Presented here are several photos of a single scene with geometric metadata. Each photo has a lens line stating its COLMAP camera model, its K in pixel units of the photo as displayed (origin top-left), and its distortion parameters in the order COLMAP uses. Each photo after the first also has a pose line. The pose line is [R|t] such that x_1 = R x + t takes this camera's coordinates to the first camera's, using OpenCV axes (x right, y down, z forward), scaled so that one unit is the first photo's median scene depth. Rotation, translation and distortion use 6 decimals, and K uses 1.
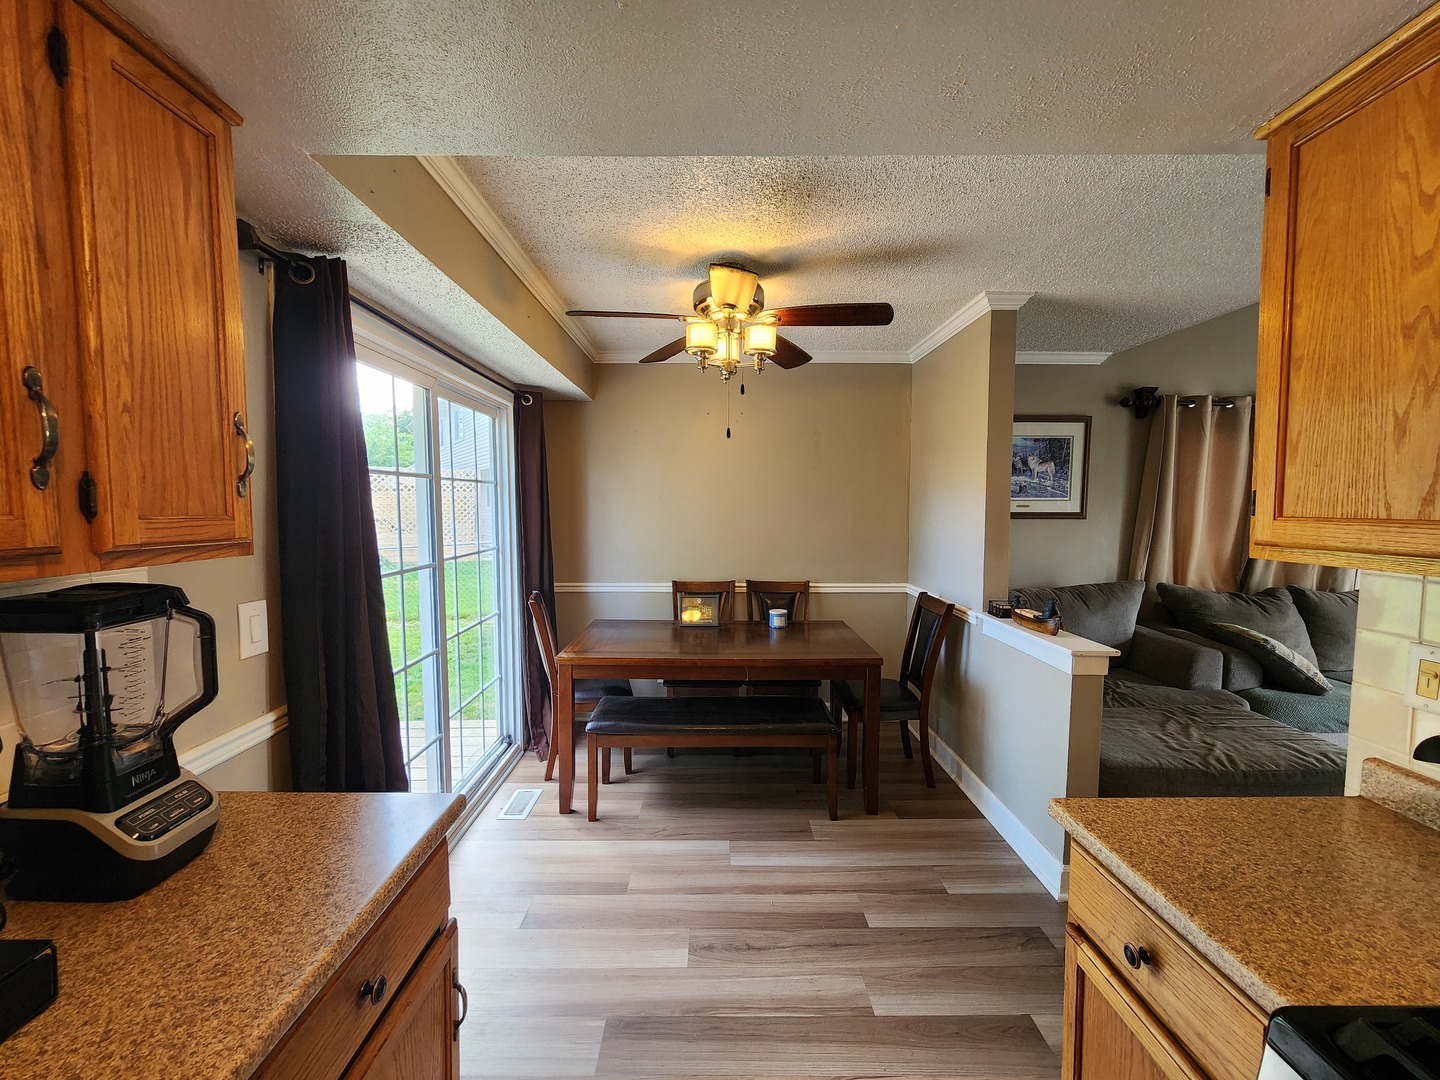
lens RADIAL K [[588.2, 0, 712.8], [0, 588.2, 534.9], [0, 0, 1]] dist [0.001518, -0.000077]
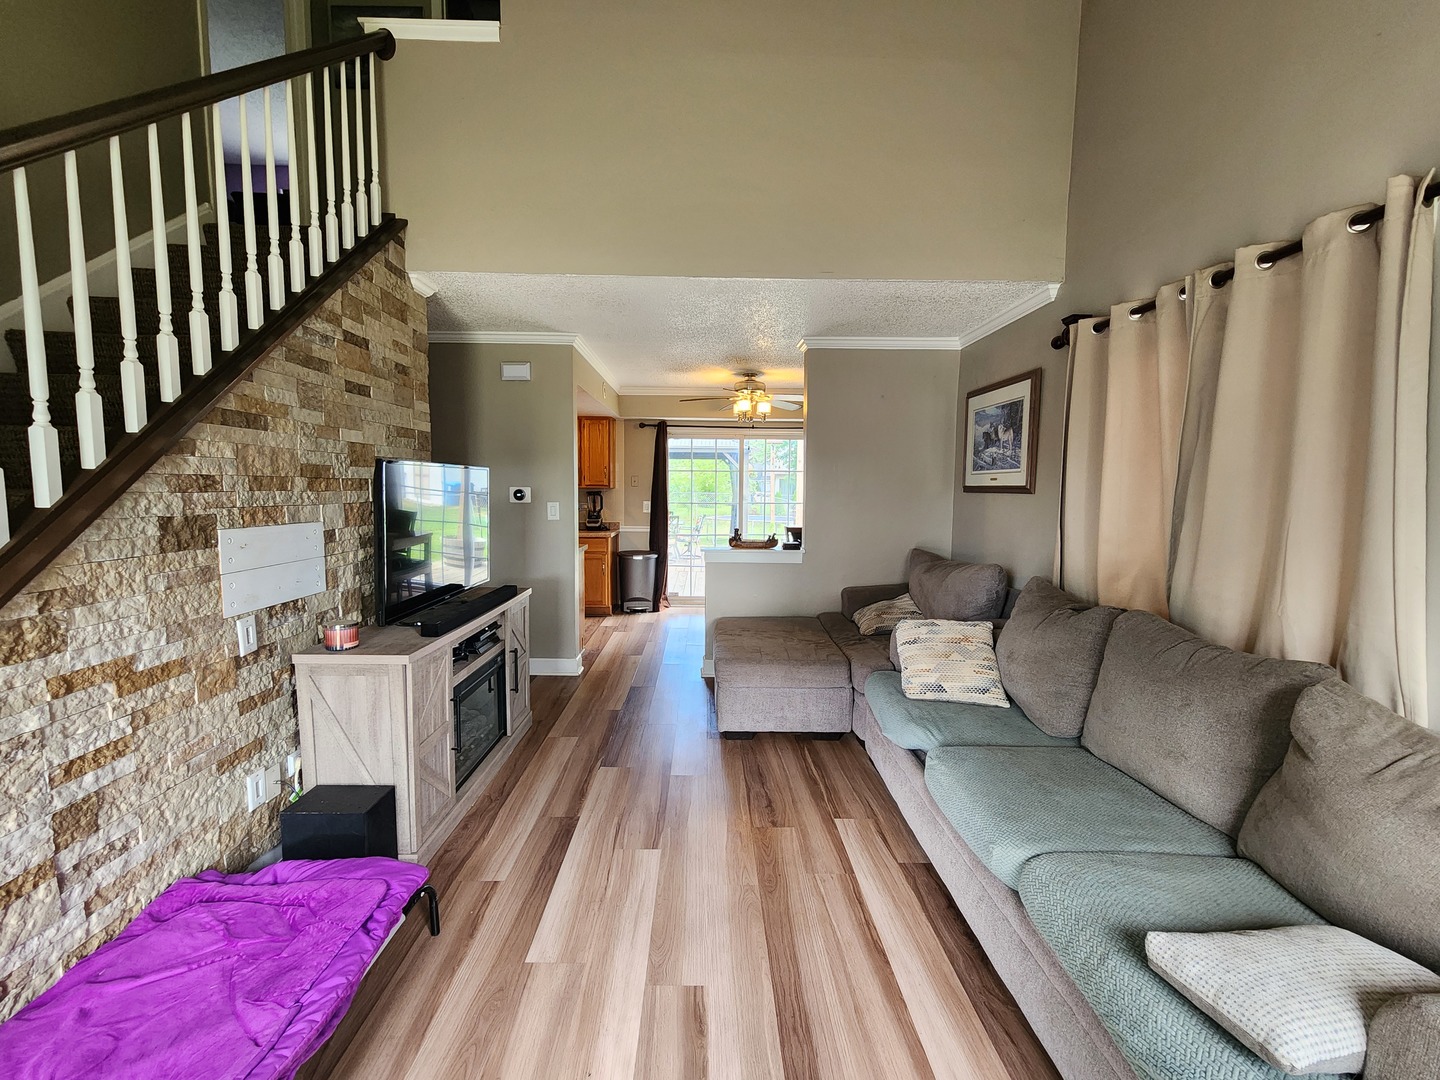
lens RADIAL K [[593.3, 0, 720.8], [0, 593.3, 538.0], [0, 0, 1]] dist [0.000581, -0.000012]
pose [[0.027035, 0.084895, -0.996023, 1.467963], [-0.069534, 0.994133, 0.082847, -0.004094], [0.997213, 0.067018, 0.032780, 0.544306]]
